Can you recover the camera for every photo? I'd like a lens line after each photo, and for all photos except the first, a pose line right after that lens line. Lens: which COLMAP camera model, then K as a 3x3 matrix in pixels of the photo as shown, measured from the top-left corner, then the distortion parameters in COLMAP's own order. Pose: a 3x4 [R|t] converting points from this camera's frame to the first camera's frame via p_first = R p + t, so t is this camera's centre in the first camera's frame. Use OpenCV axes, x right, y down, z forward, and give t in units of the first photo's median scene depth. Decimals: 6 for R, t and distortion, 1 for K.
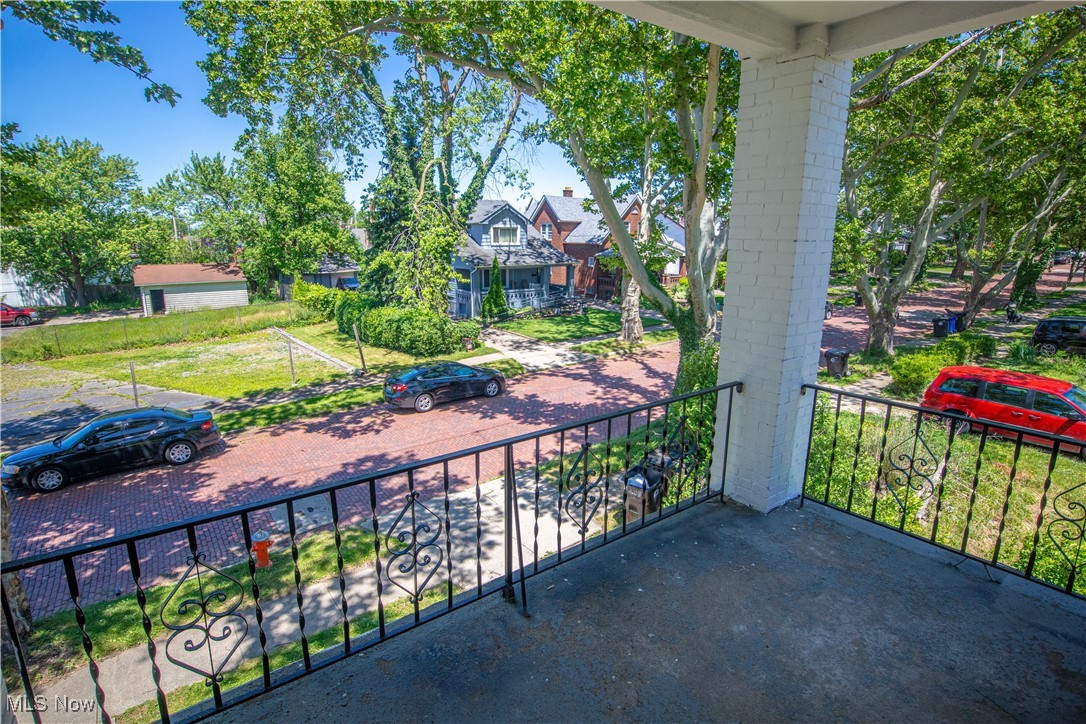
lens RADIAL K [[552.2, 0, 558.0], [0, 552.2, 366.8], [0, 0, 1]] dist [-0.034283, 0.004155]
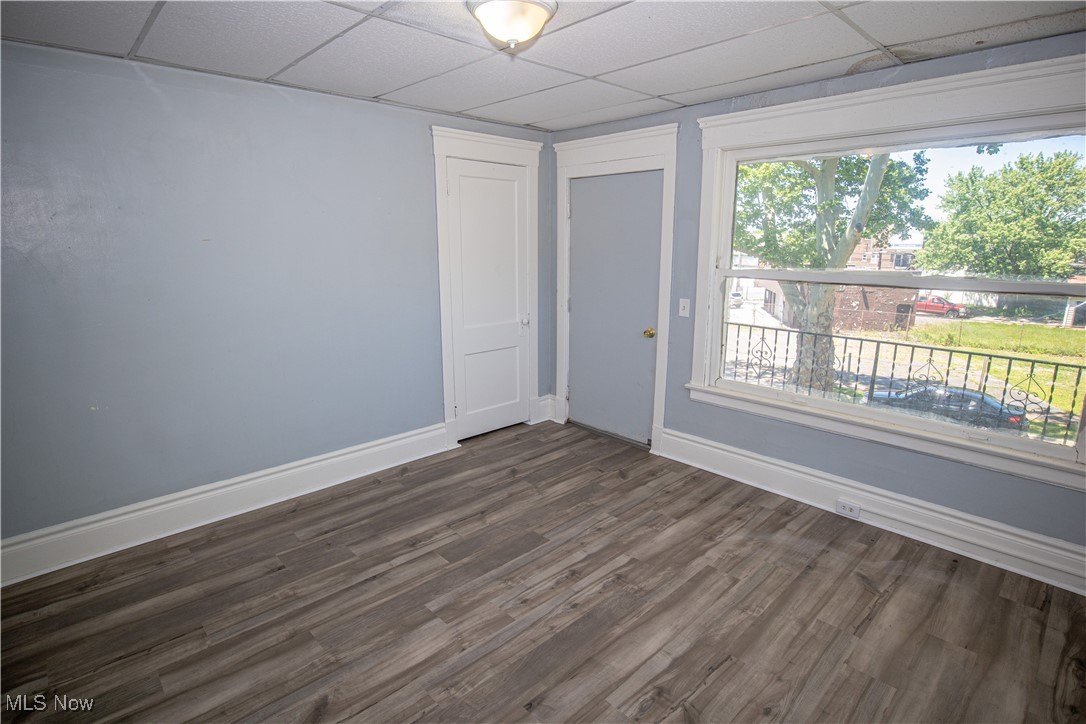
lens RADIAL K [[552.2, 0, 538.2], [0, 552.2, 367.9], [0, 0, 1]] dist [-0.034283, 0.004155]
pose [[0.092151, 0.215203, -0.972212, 0.169113], [-0.225718, 0.955465, 0.190101, 0.010437], [0.969824, 0.201928, 0.136622, -0.056465]]
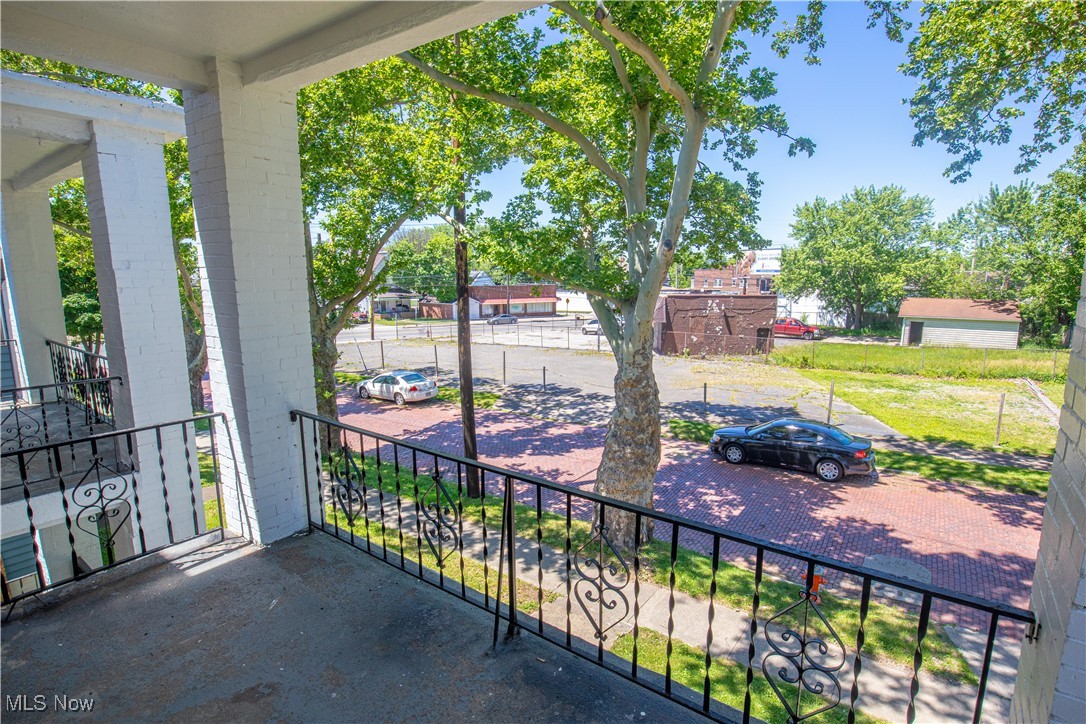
lens RADIAL K [[552.2, 0, 549.7], [0, 552.2, 366.3], [0, 0, 1]] dist [-0.034283, 0.004155]
pose [[0.289539, 0.159030, -0.943862, 0.070102], [-0.216880, 0.971354, 0.097133, -0.014164], [0.932272, 0.176581, 0.315735, 0.060167]]
